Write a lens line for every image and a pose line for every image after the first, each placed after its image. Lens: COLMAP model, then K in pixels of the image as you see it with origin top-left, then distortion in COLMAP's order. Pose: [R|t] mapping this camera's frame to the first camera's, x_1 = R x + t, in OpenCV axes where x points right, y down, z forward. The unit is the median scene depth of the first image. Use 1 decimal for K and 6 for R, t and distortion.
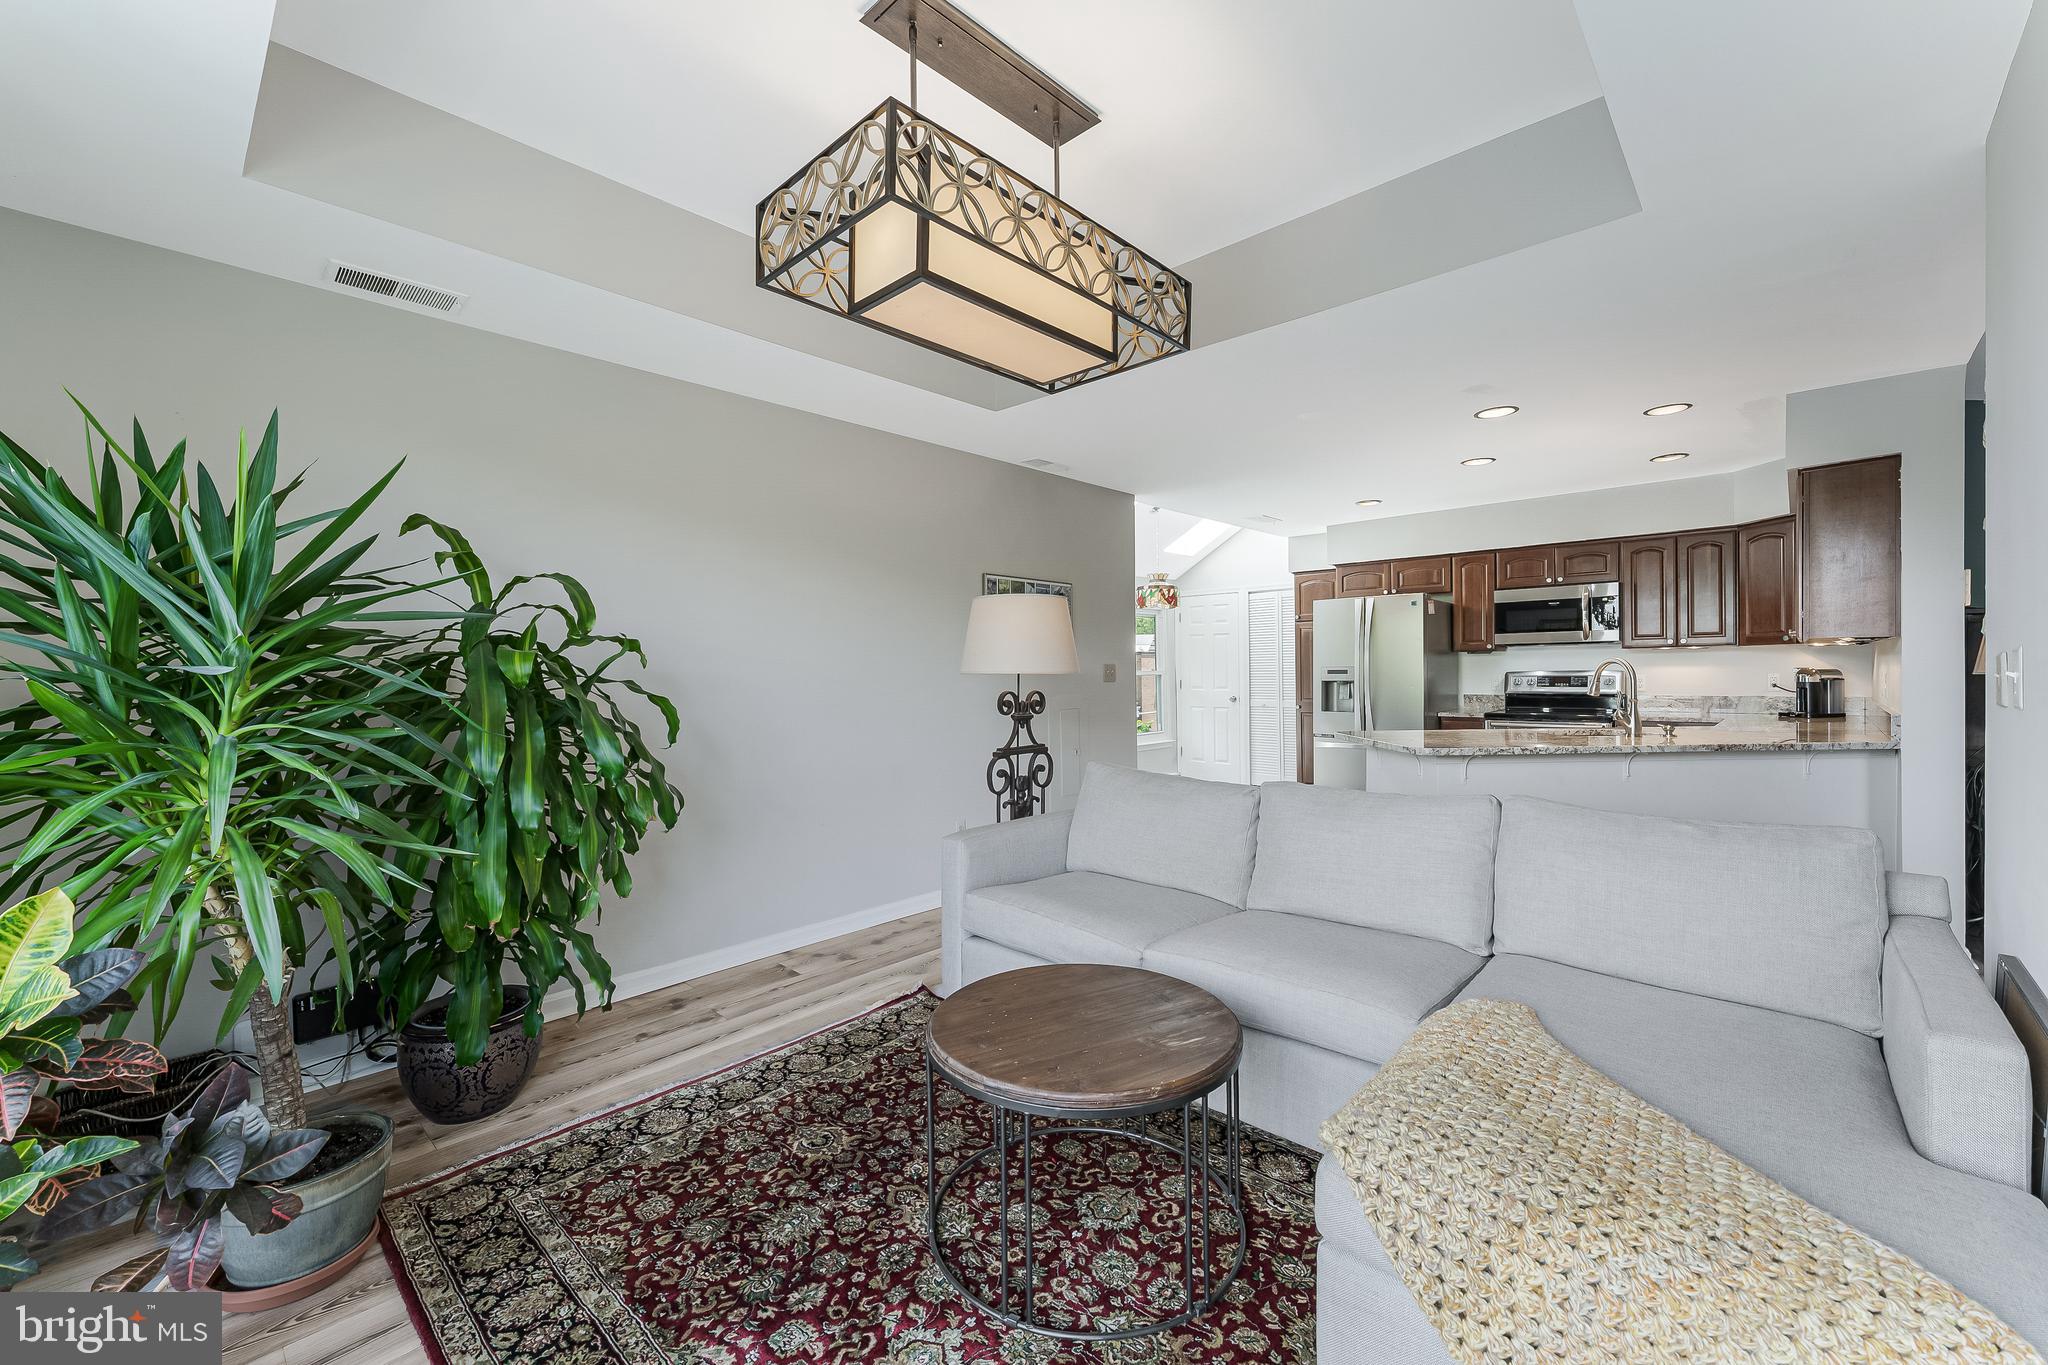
lens RADIAL K [[827.9, 0, 1033.3], [0, 827.9, 675.9], [0, 0, 1]] dist [0.000853, -0.000099]
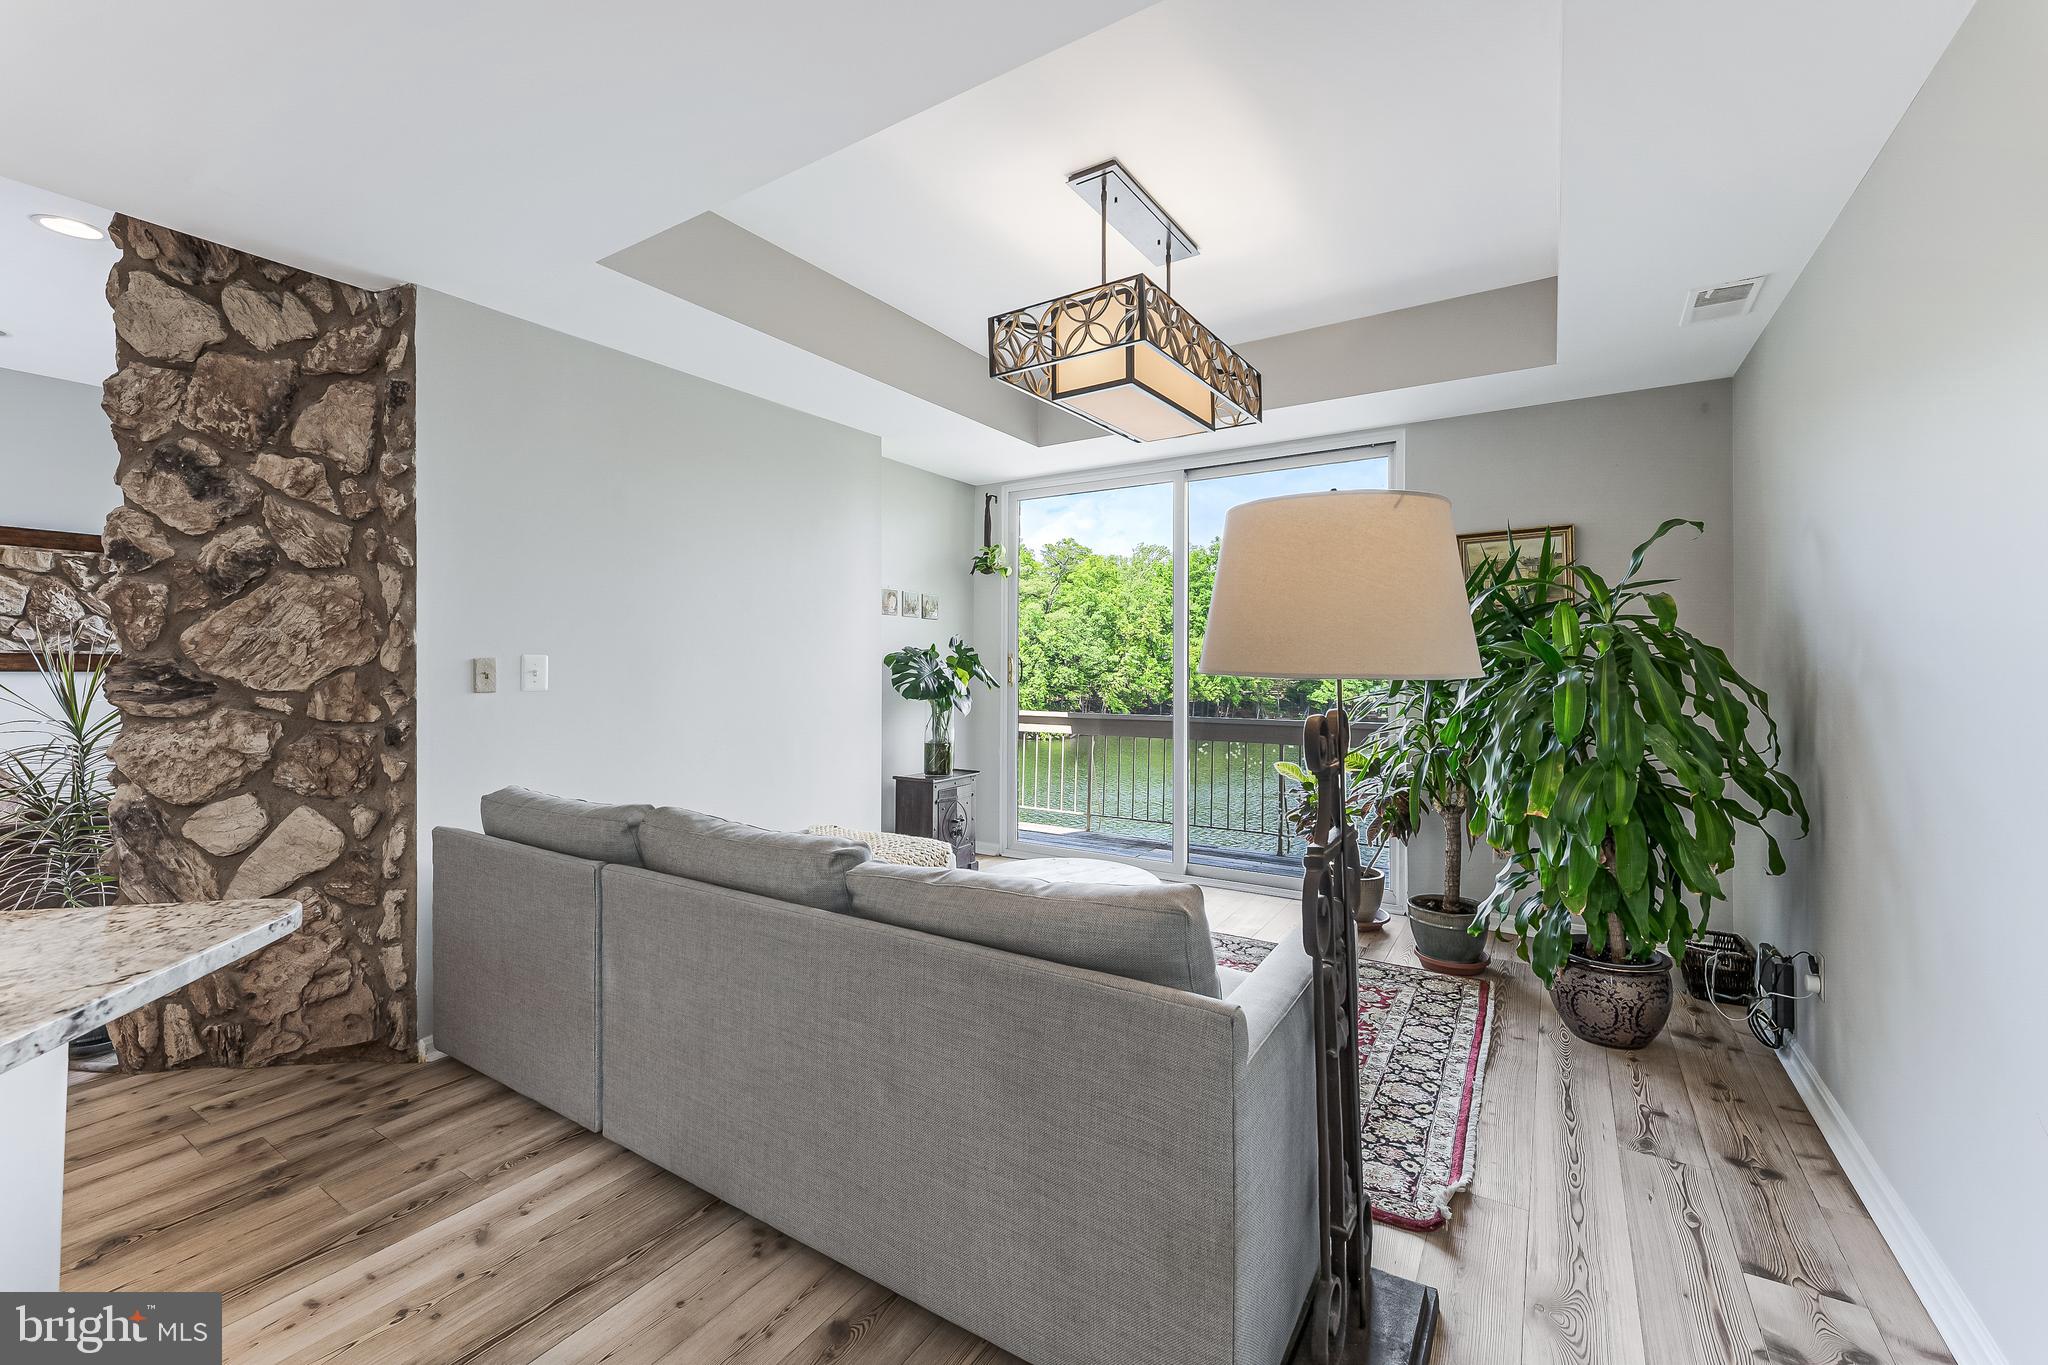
lens RADIAL K [[827.9, 0, 1026.9], [0, 827.9, 656.1], [0, 0, 1]] dist [0.000853, -0.000099]
pose [[-0.983365, 0.007628, -0.181479, 0.383098], [0.007118, 0.999969, 0.003463, -0.025292], [0.181499, 0.002114, -0.983389, 2.331261]]
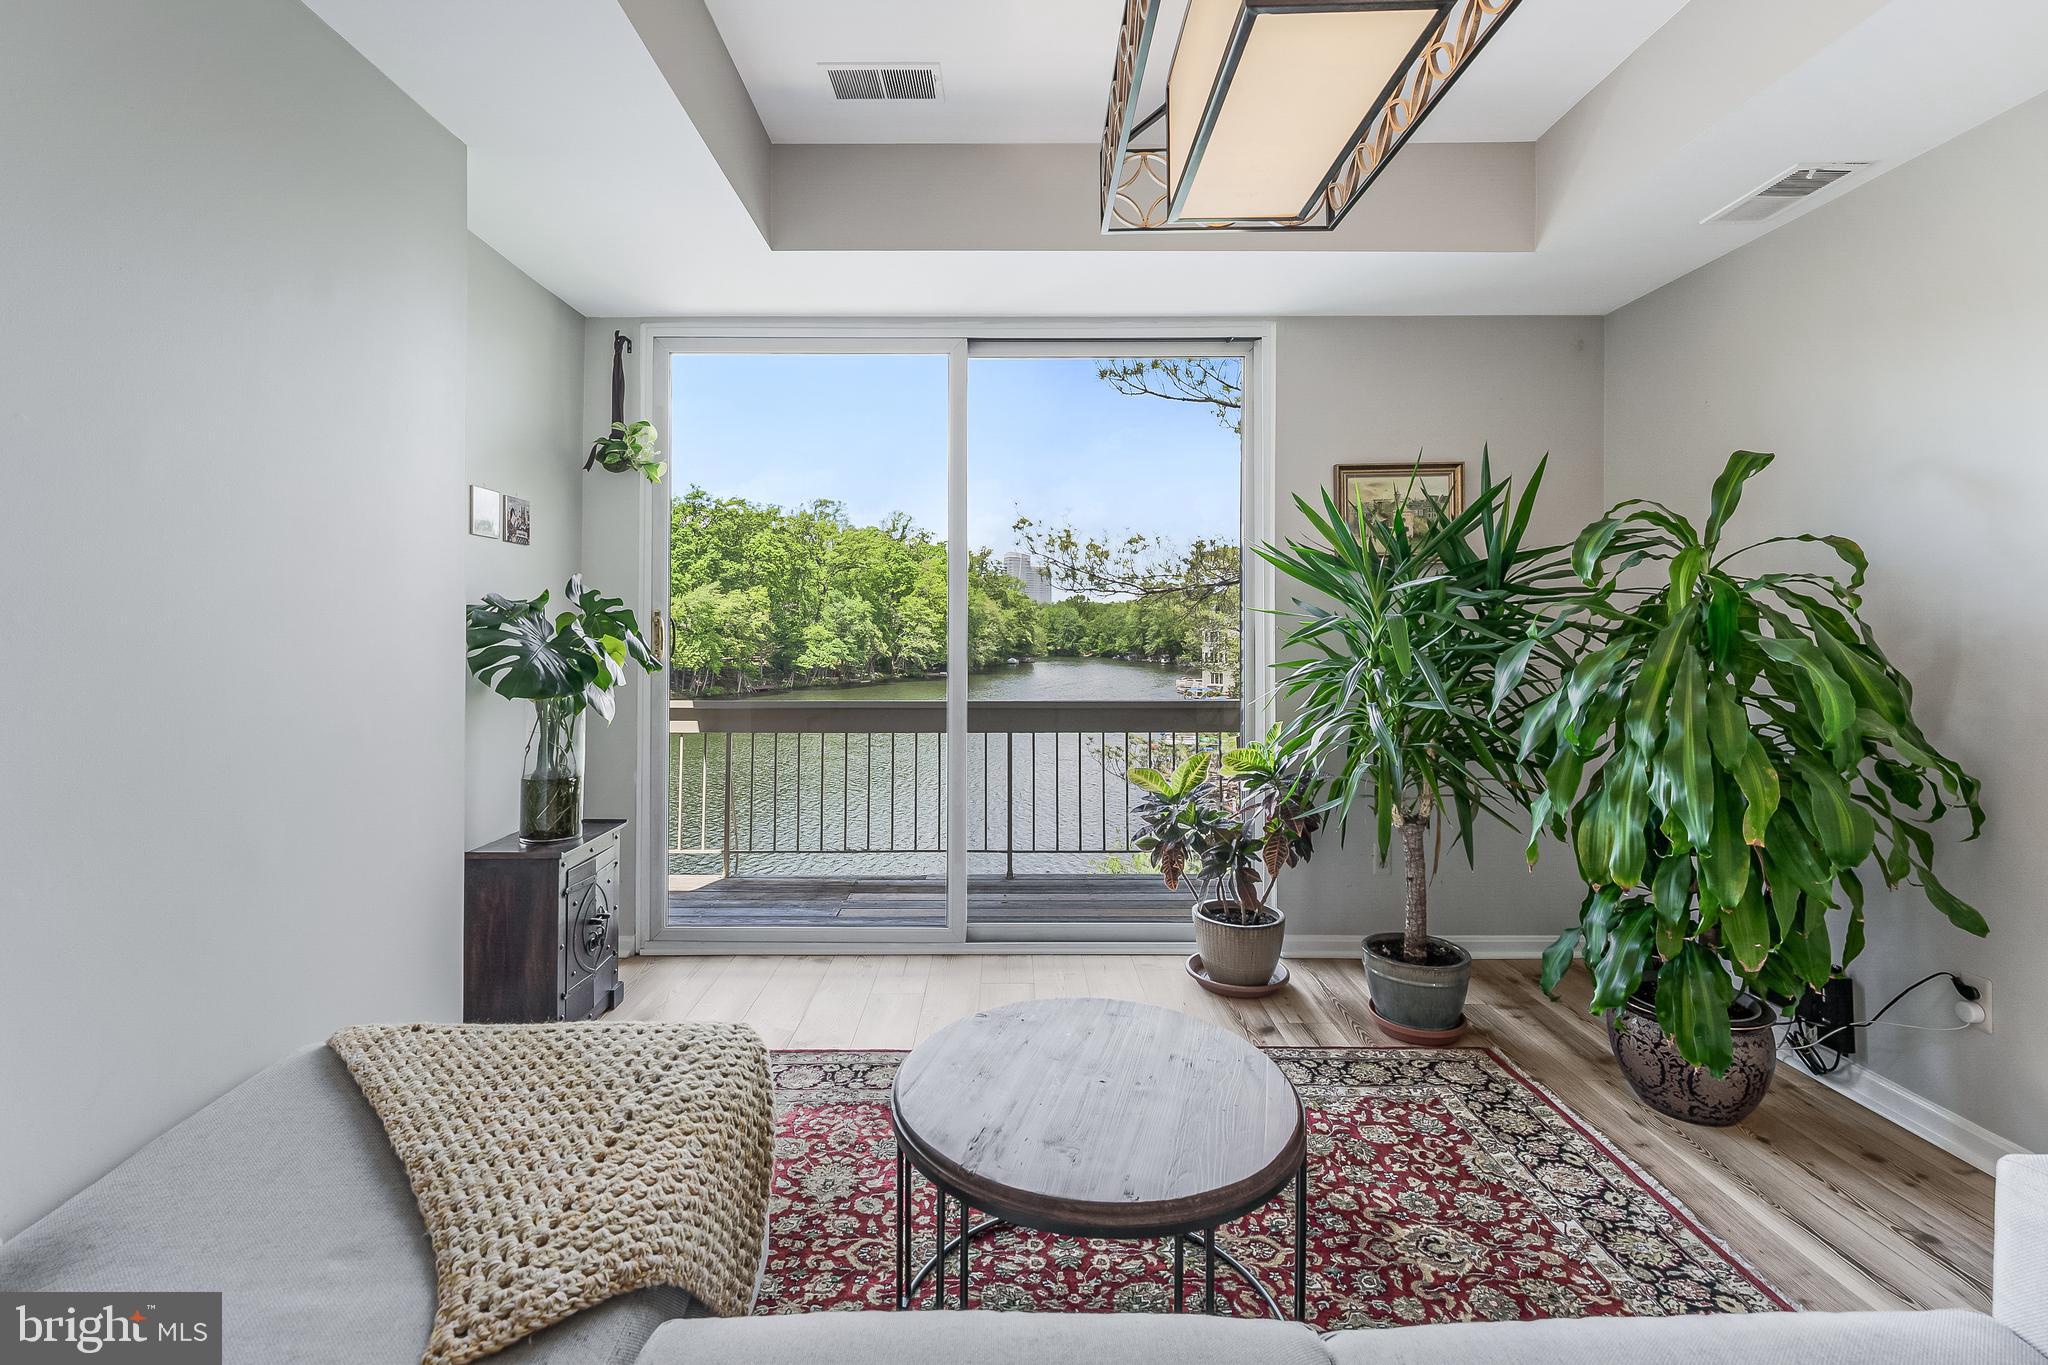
lens RADIAL K [[896.5, 0, 998.0], [0, 896.5, 627.5], [0, 0, 1]] dist [-0.003955, 0.000765]
pose [[-0.735962, 0.008366, -0.676971, 0.624749], [-0.002133, 0.999890, 0.014675, -0.018046], [0.677019, 0.012245, -0.735864, 1.409911]]
